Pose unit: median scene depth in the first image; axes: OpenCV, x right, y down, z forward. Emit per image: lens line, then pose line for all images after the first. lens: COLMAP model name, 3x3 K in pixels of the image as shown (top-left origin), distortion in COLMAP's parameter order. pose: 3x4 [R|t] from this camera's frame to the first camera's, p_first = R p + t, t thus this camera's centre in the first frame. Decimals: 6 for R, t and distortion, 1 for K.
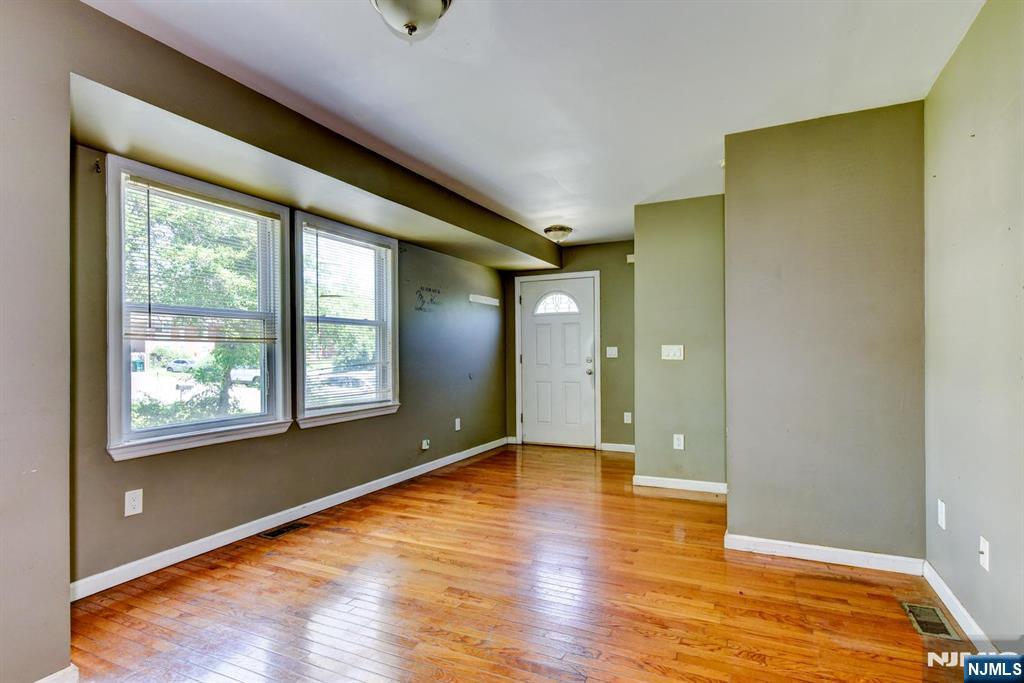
lens RADIAL K [[508.2, 0, 546.0], [0, 508.2, 348.0], [0, 0, 1]] dist [0.007071, 0.000802]
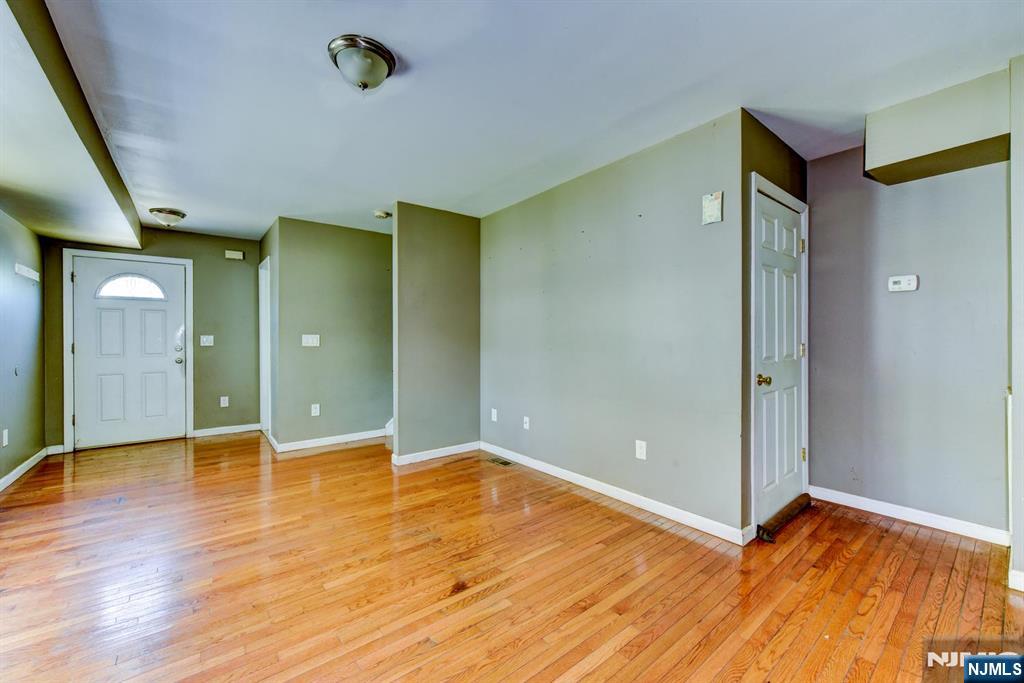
lens RADIAL K [[407.4, 0, 515.7], [0, 407.4, 340.7], [0, 0, 1]] dist [-0.008539, 0.000004]
pose [[0.449115, 0.000515, 0.893474, -0.325130], [-0.006088, 0.999978, 0.002485, 0.002451], [-0.893453, -0.006556, 0.449109, 0.066149]]
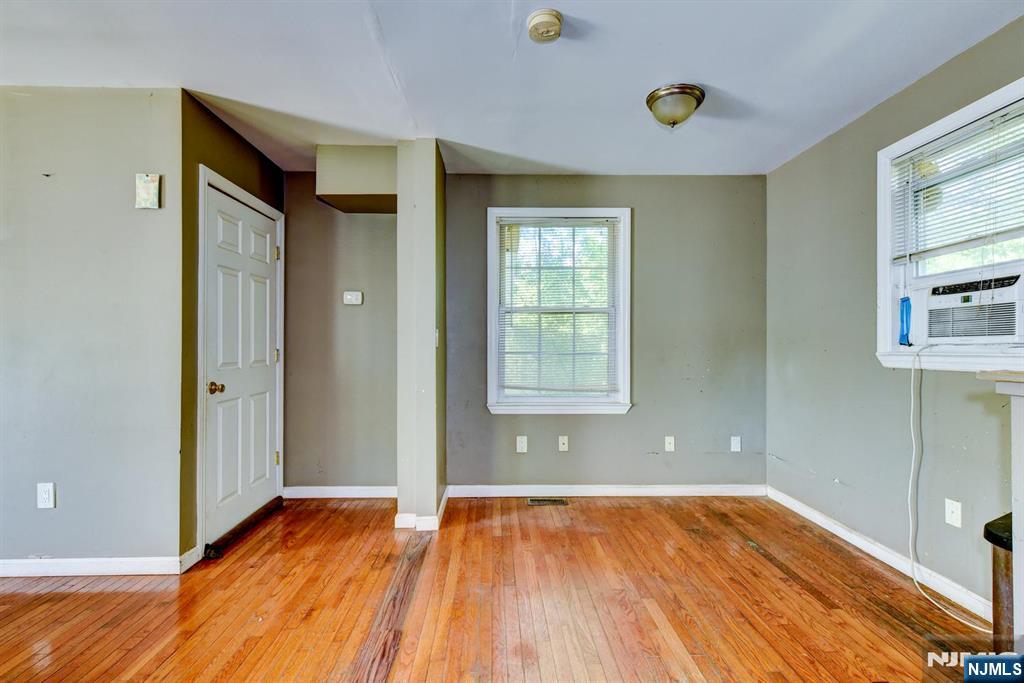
lens RADIAL K [[459.4, 0, 493.0], [0, 459.4, 343.9], [0, 0, 1]] dist [0.010346, -0.000359]
pose [[-0.441301, 0.006178, 0.897338, -0.364108], [-0.005227, 0.999942, -0.009455, 0.002636], [-0.897344, -0.008863, -0.441243, -0.031905]]
